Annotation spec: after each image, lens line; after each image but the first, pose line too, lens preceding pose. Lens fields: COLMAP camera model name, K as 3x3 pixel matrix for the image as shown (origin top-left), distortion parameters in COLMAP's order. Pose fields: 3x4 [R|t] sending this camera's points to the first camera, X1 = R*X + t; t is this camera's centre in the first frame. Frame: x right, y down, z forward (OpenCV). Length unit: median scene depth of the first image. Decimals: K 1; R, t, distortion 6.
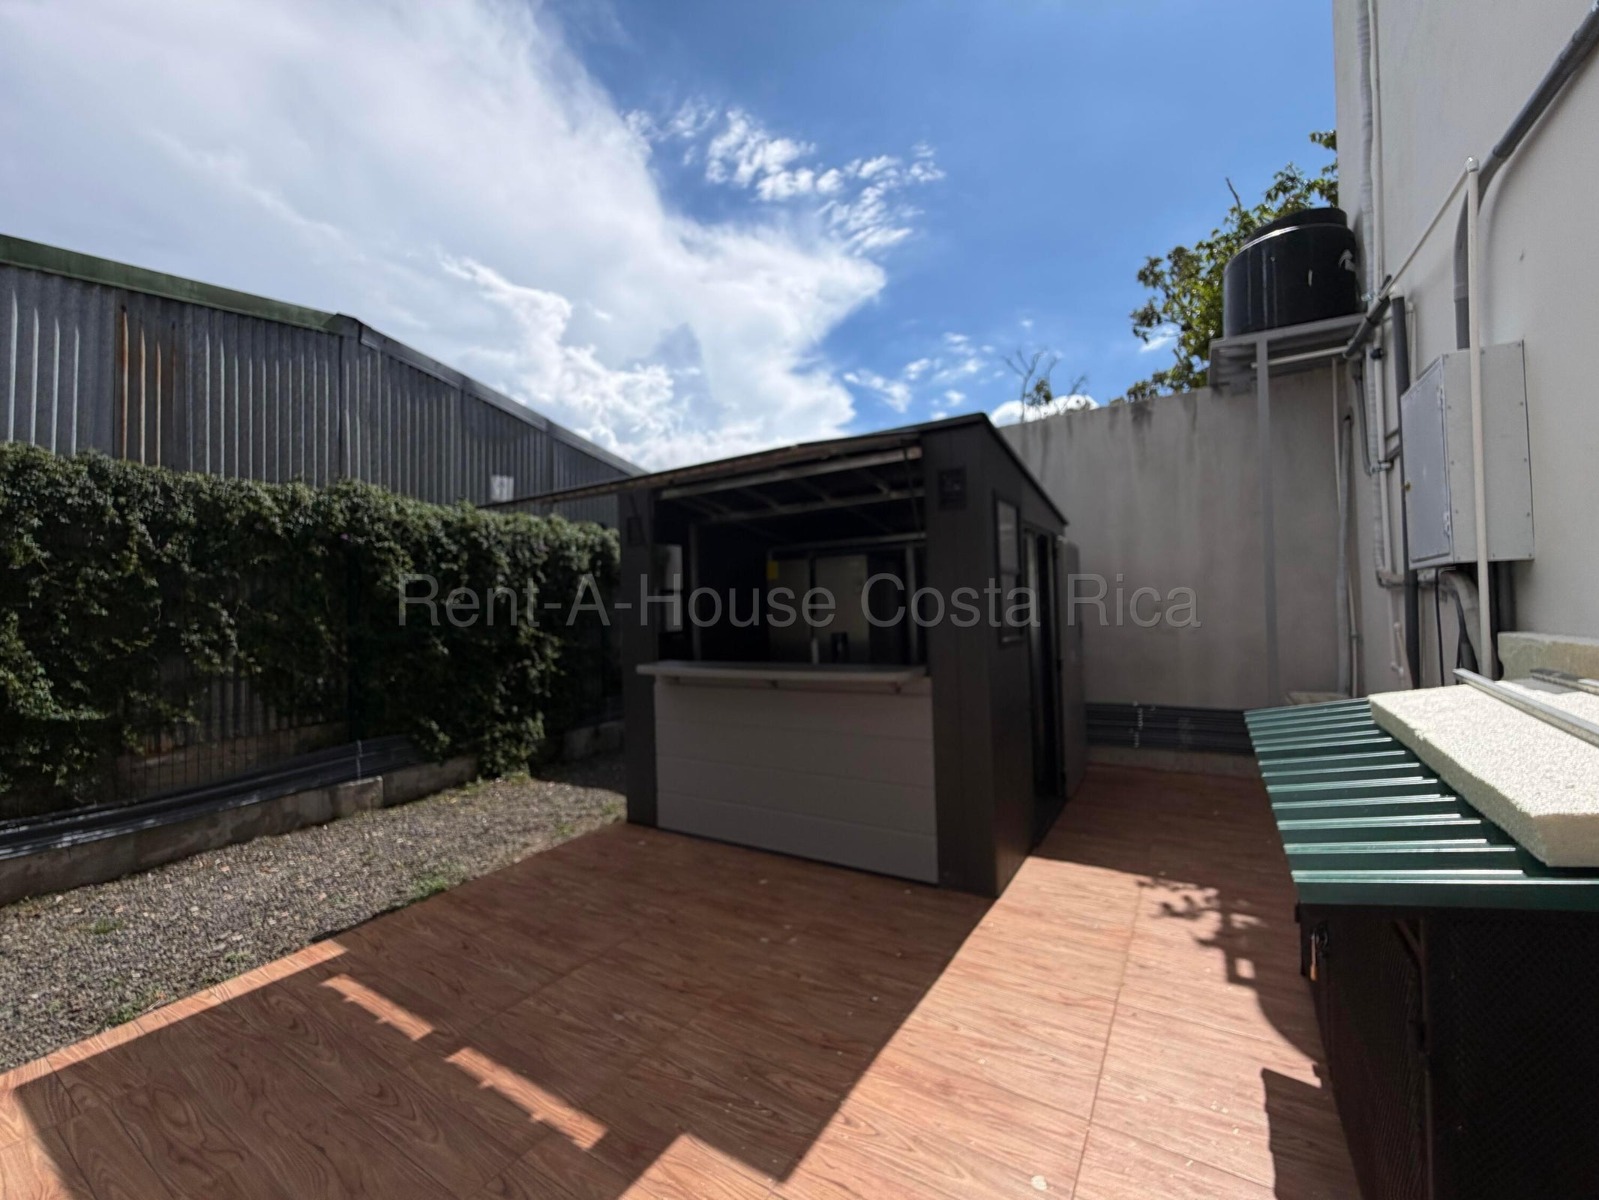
lens RADIAL K [[635.9, 0, 796.2], [0, 635.9, 606.0], [0, 0, 1]] dist [-0.000105, 0.000233]
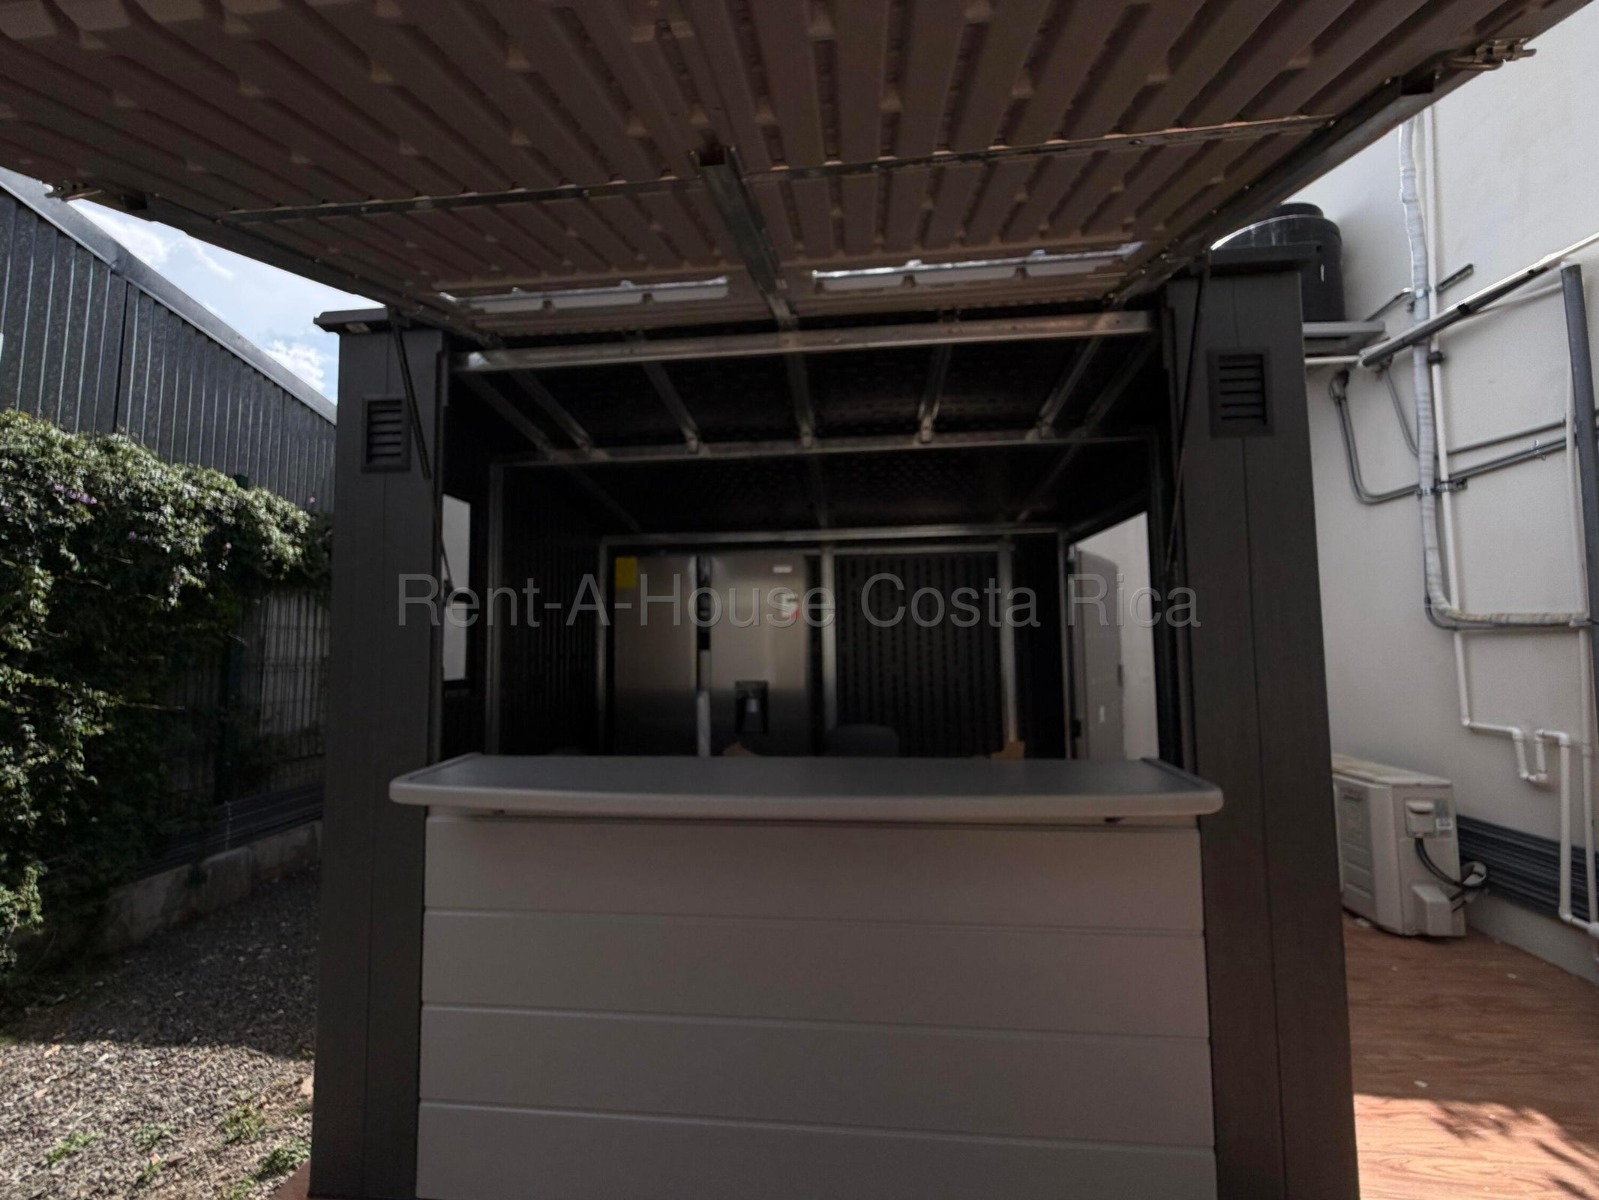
lens RADIAL K [[640.2, 0, 794.5], [0, 640.2, 604.8], [0, 0, 1]] dist [-0.001709, 0.000866]
pose [[0.897687, 0.048272, 0.437981, -0.182048], [-0.020944, 0.997532, -0.067017, 0.010767], [-0.440135, 0.050987, 0.896483, 0.491235]]
